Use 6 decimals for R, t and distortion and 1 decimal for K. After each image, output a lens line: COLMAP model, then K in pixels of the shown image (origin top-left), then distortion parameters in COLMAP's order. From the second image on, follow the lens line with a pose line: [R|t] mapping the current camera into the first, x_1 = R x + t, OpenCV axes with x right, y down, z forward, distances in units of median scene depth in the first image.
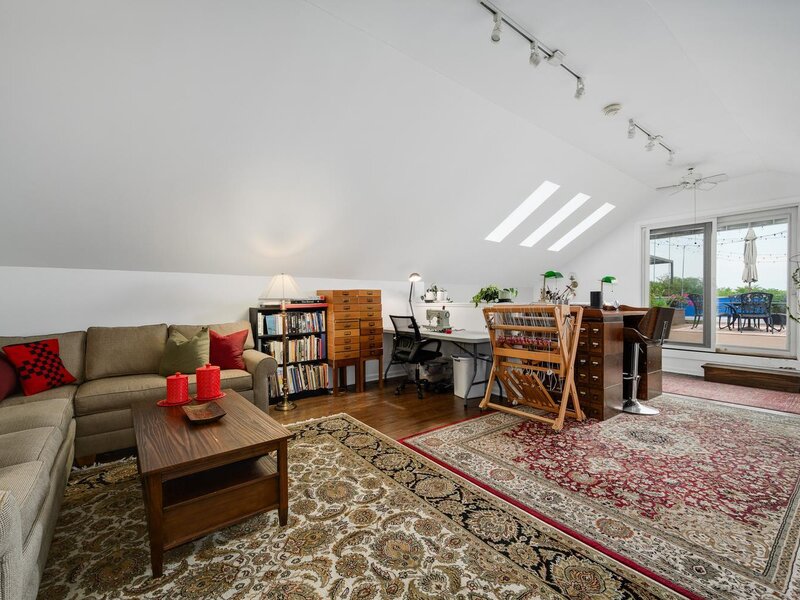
lens RADIAL K [[356.8, 0, 399.1], [0, 356.8, 310.7], [0, 0, 1]] dist [-0.001460, -0.000091]
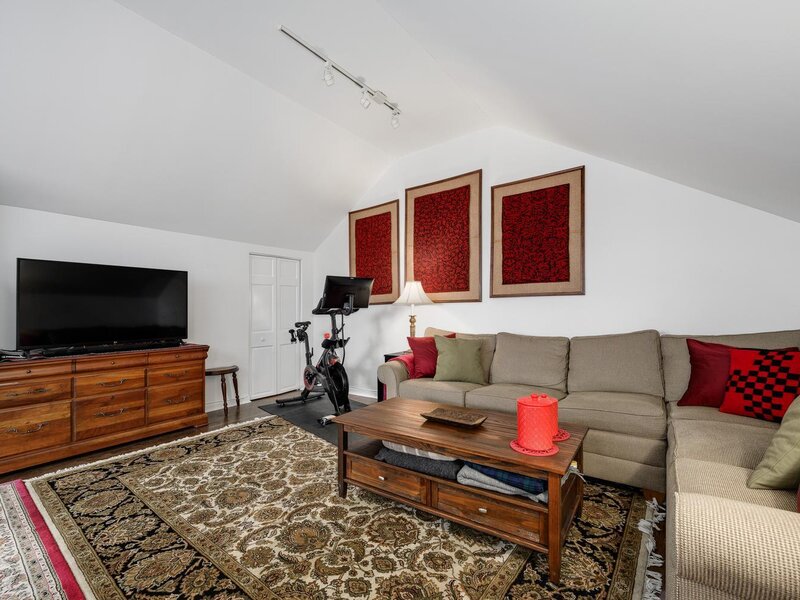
lens RADIAL K [[366.0, 0, 415.6], [0, 366.0, 295.3], [0, 0, 1]] dist [-0.006462, -0.000085]
pose [[-0.953550, 0.007030, -0.301152, -0.139015], [0.012371, 0.999798, -0.015833, -0.017550], [0.300980, -0.018823, -0.953445, 1.528850]]
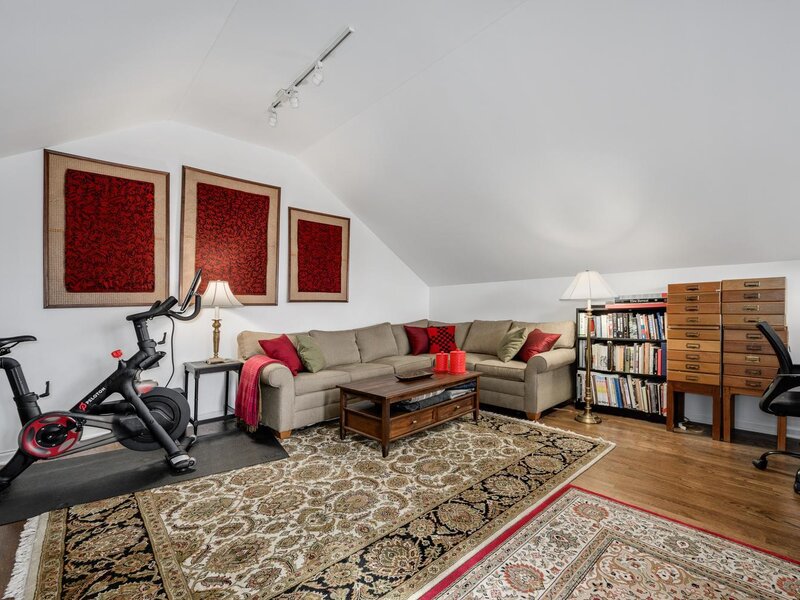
lens RADIAL K [[351.7, 0, 410.7], [0, 351.7, 306.6], [0, 0, 1]] dist [-0.003118, -0.000604]
pose [[0.121445, 0.000203, -0.992598, 0.776734], [-0.009277, 0.999957, -0.000930, -0.010788], [0.992555, 0.009321, 0.121441, 0.642868]]
